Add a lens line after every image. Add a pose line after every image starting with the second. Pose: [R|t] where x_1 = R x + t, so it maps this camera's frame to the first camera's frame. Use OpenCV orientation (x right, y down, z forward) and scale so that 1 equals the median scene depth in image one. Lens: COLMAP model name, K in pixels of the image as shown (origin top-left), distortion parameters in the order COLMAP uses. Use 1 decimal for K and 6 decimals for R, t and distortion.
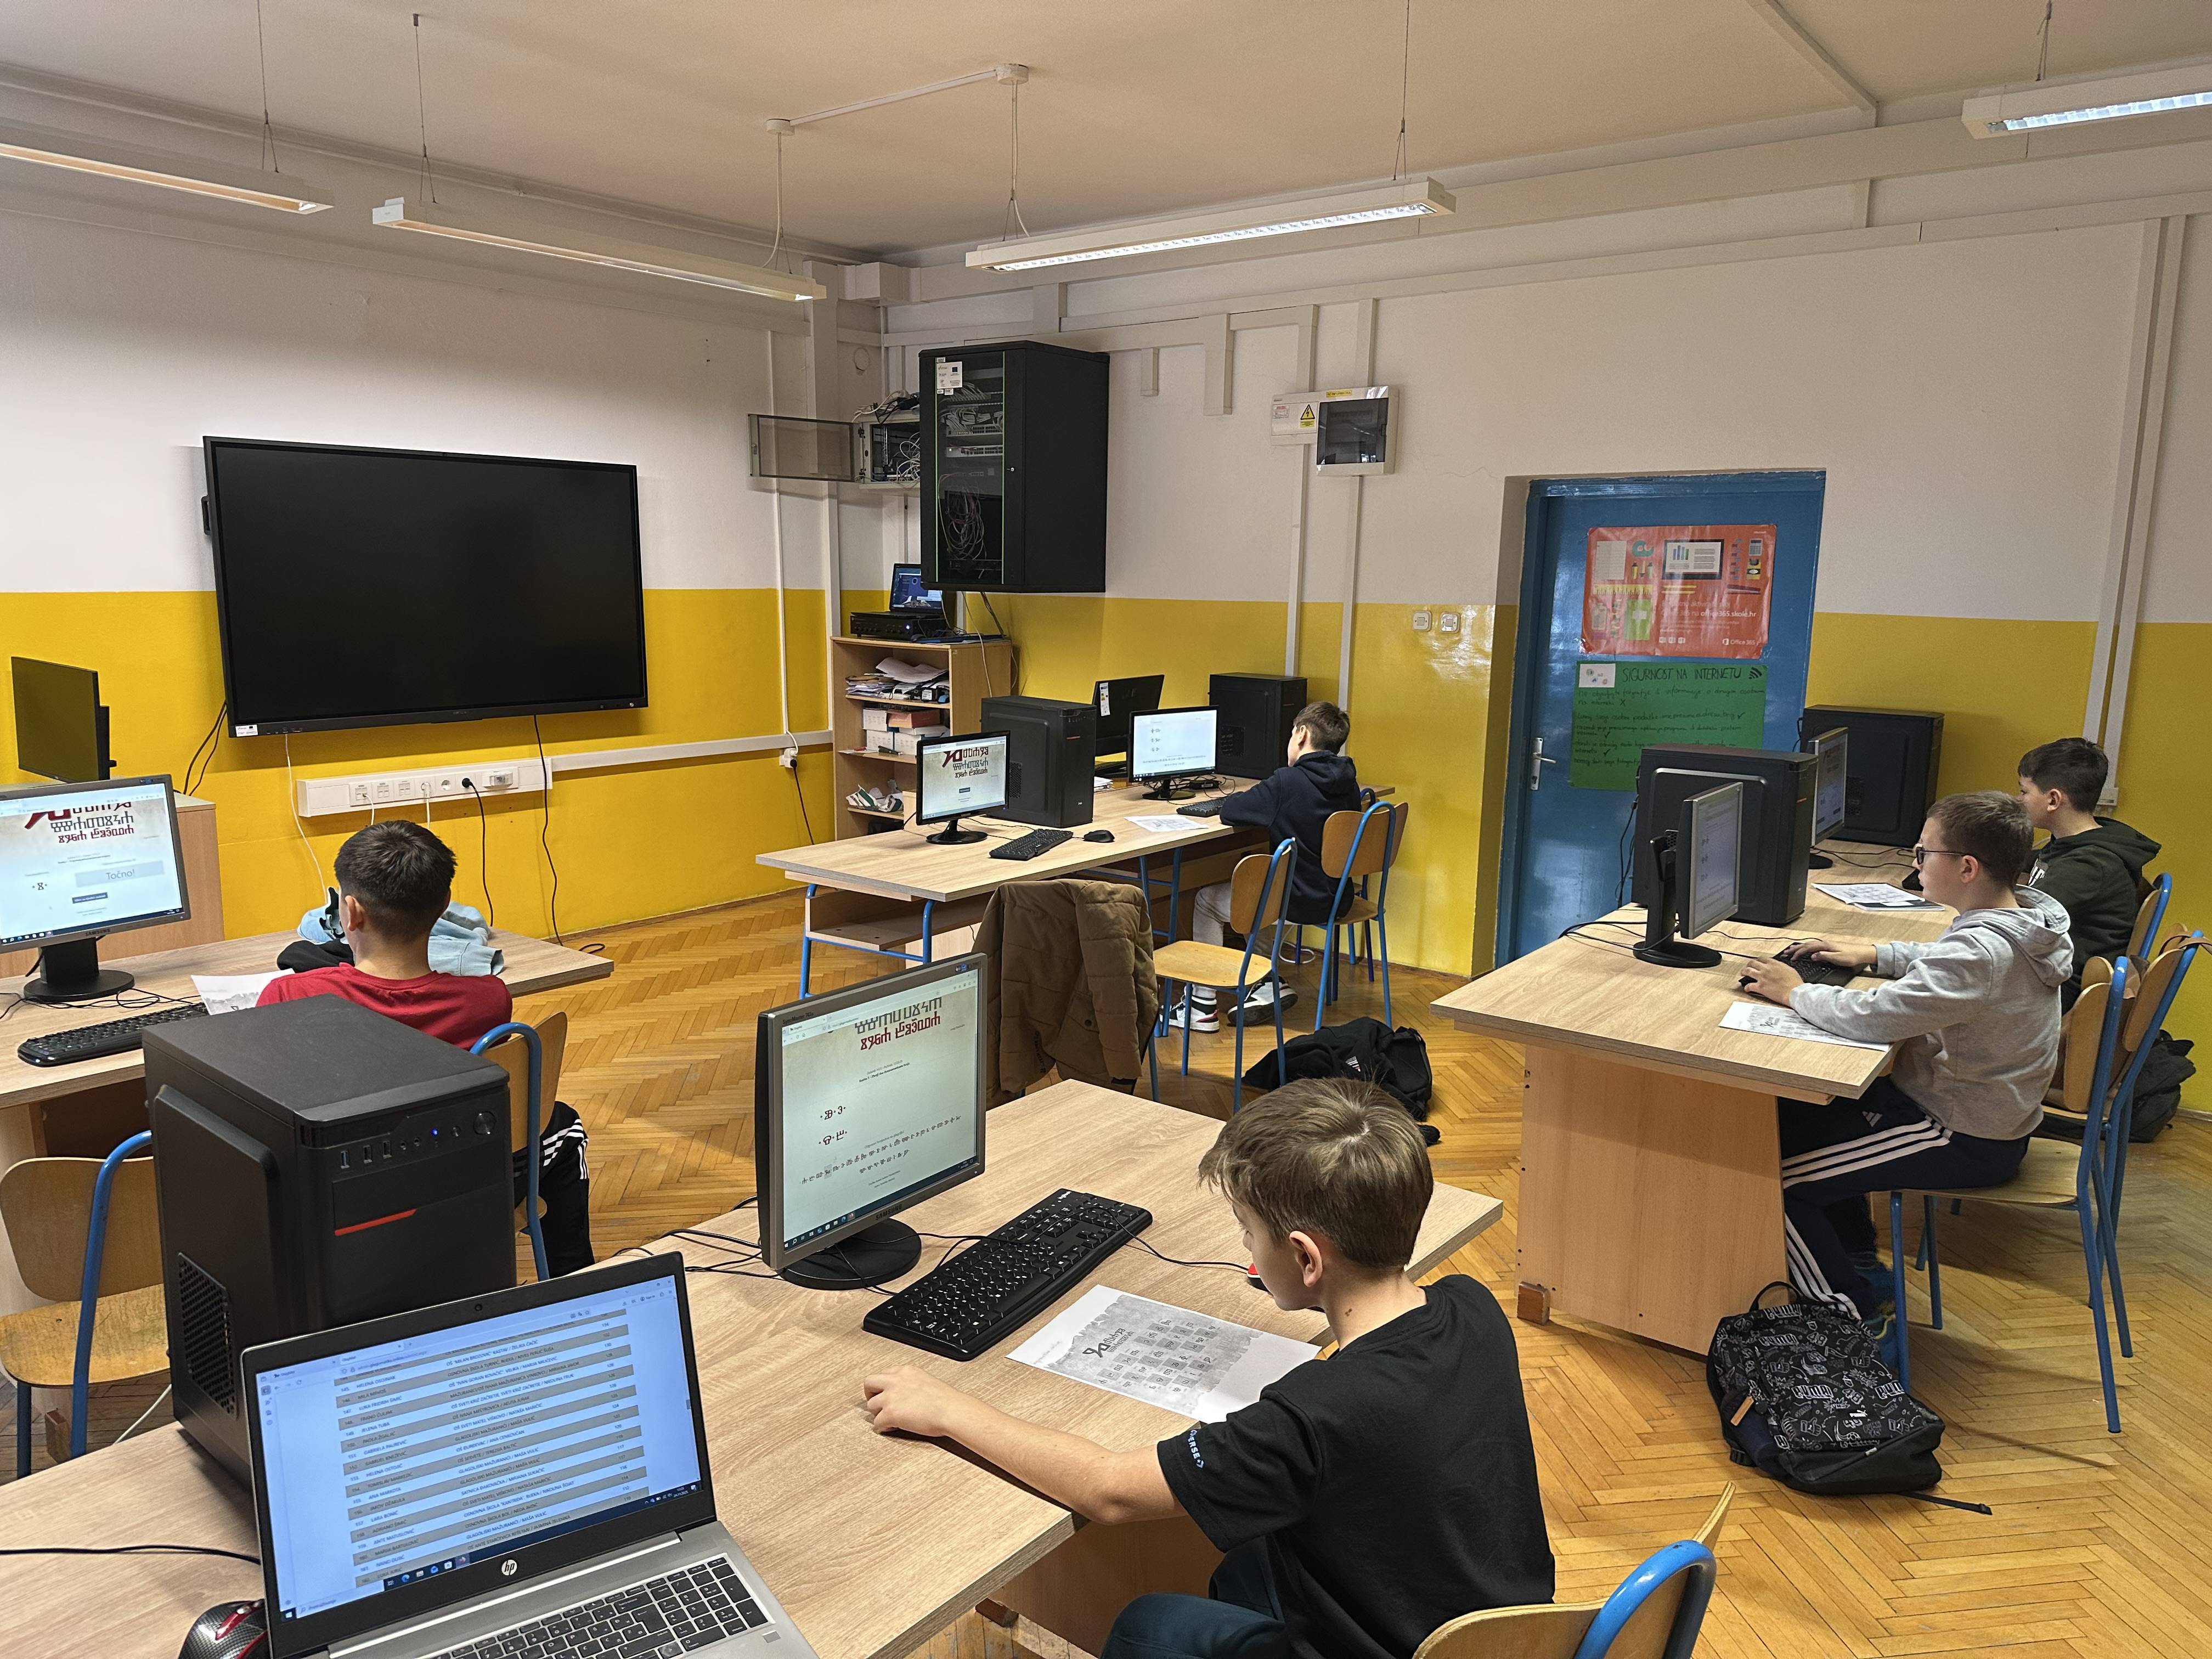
lens RADIAL K [[1582.1, 0, 1106.0], [0, 1582.1, 829.5], [0, 0, 1]] dist [-0.001181, 0.005778]
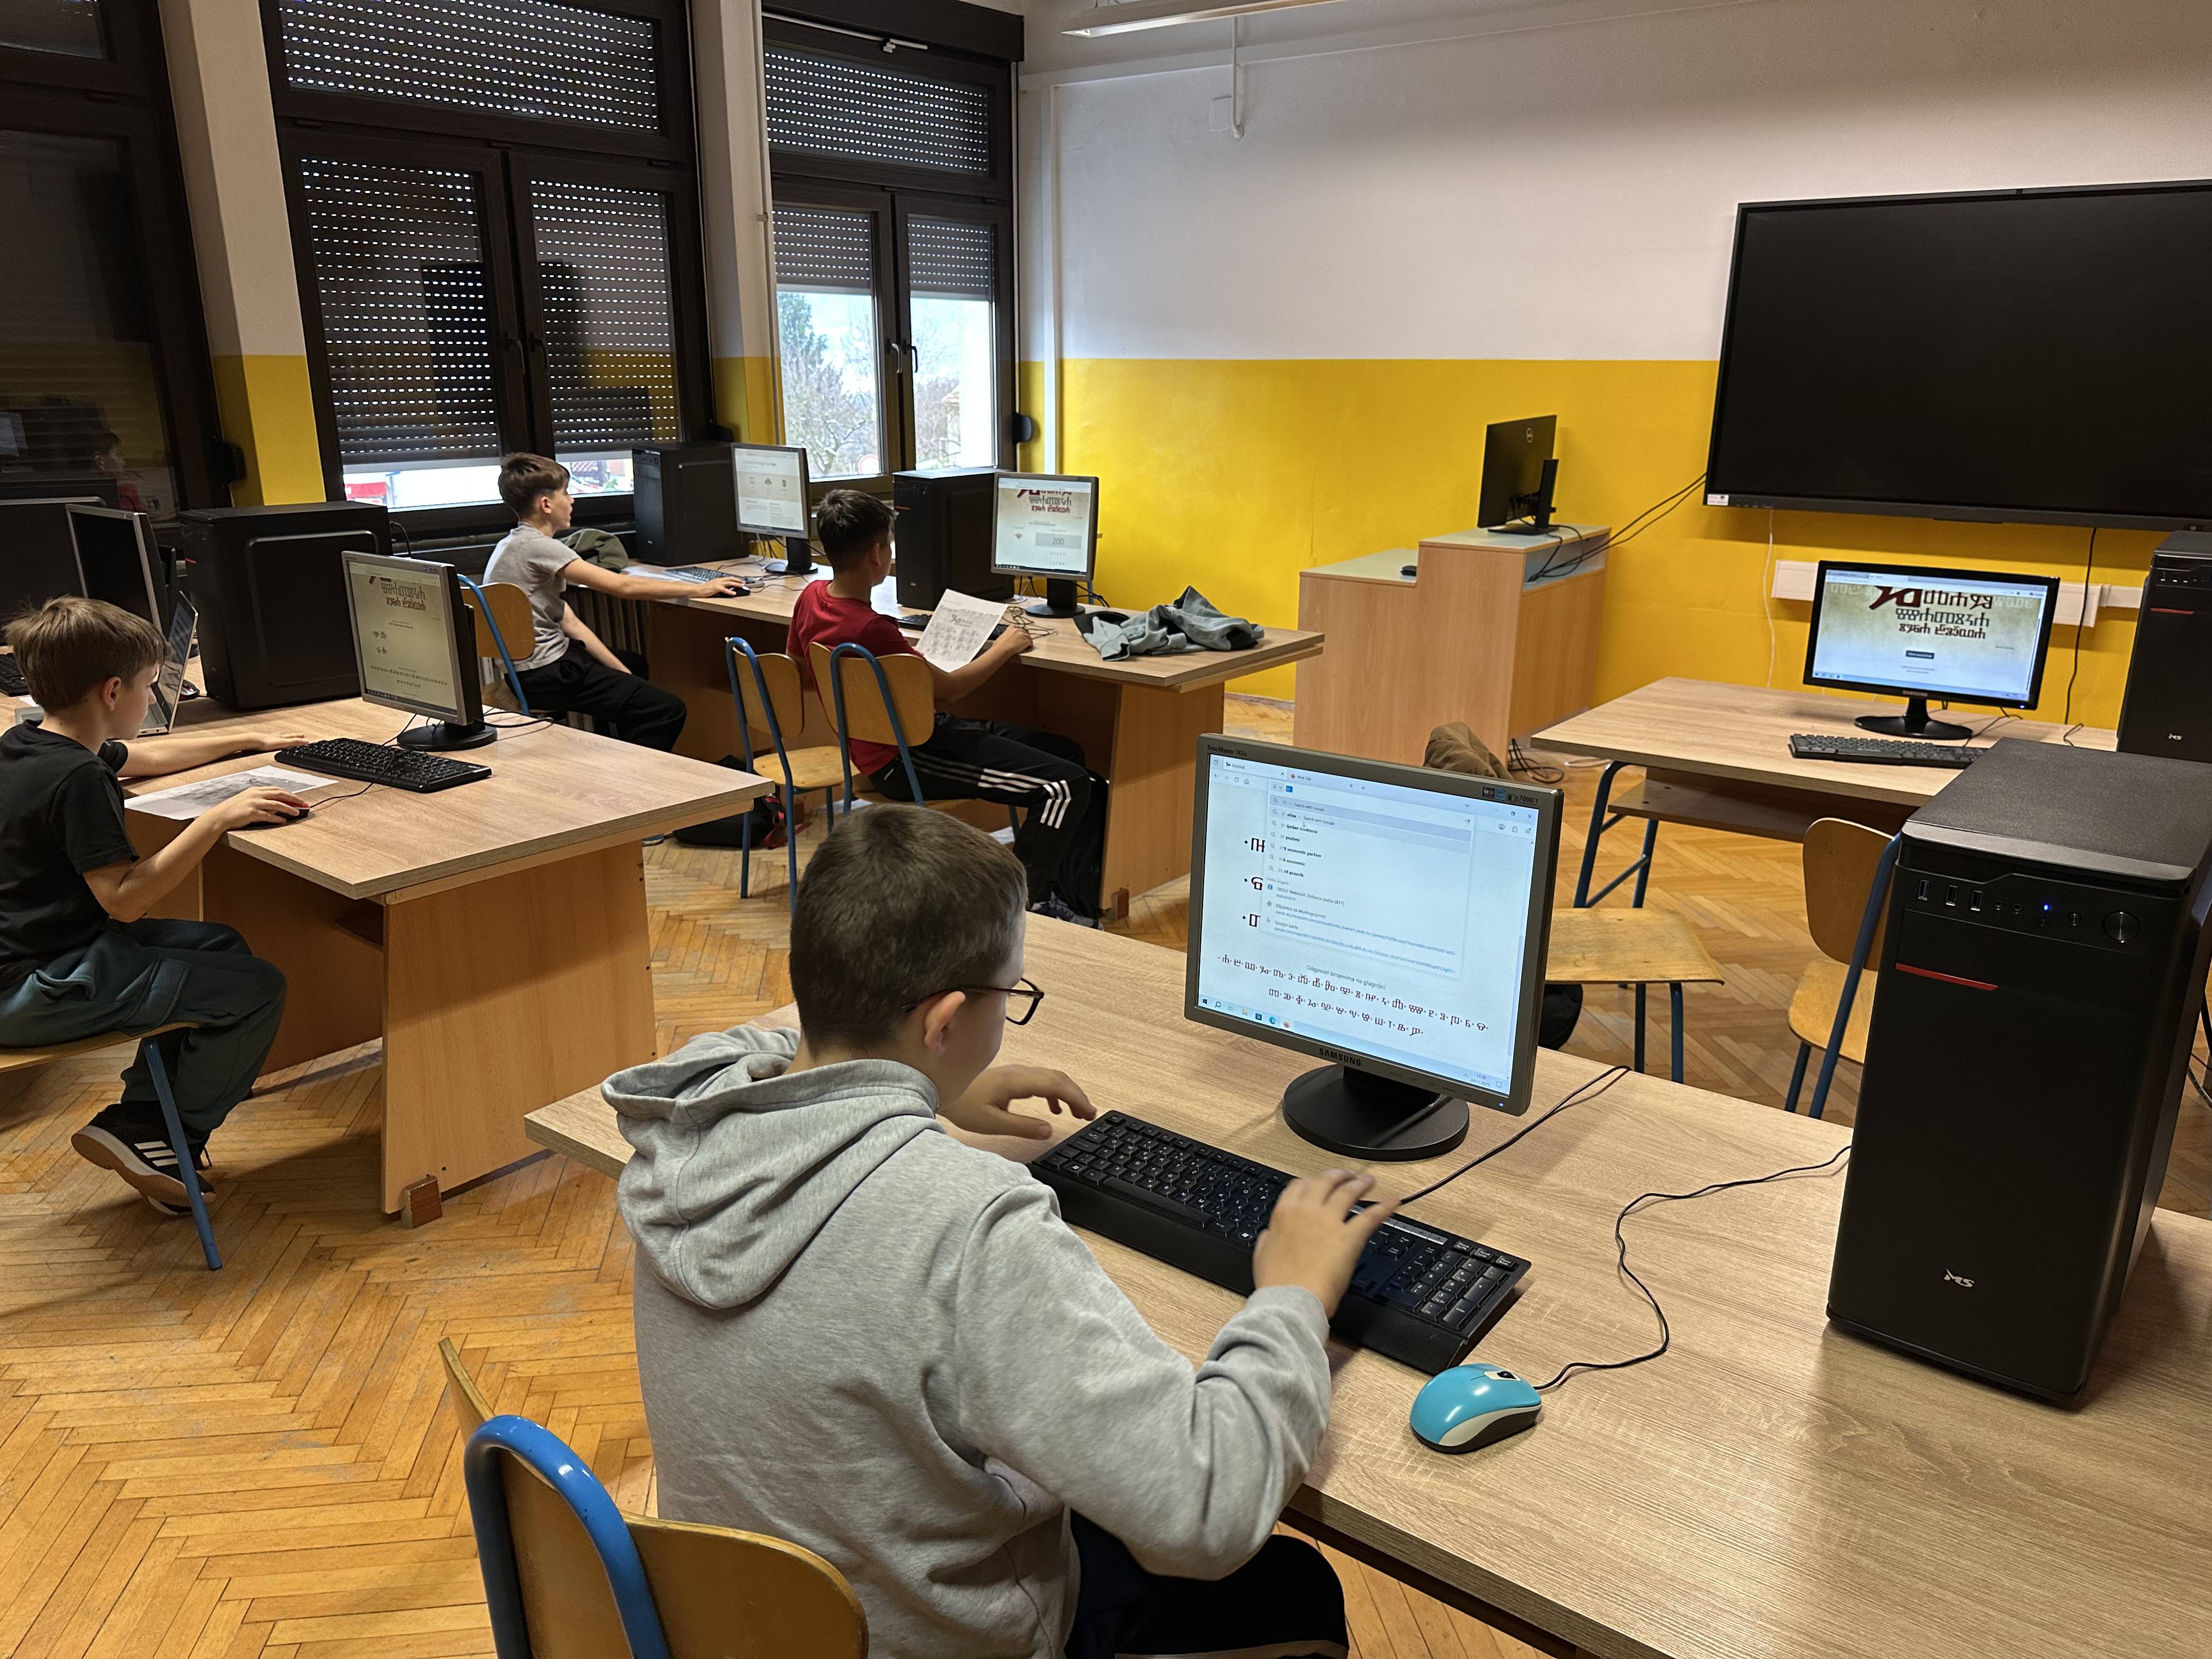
lens RADIAL K [[1582.1, 0, 1106.0], [0, 1582.1, 829.5], [0, 0, 1]] dist [-0.001181, 0.005778]
pose [[-0.008196, 0.271508, -0.962401, 0.545129], [-0.174613, 0.947258, 0.268723, -0.071518], [0.984603, 0.170250, 0.039645, 0.647511]]
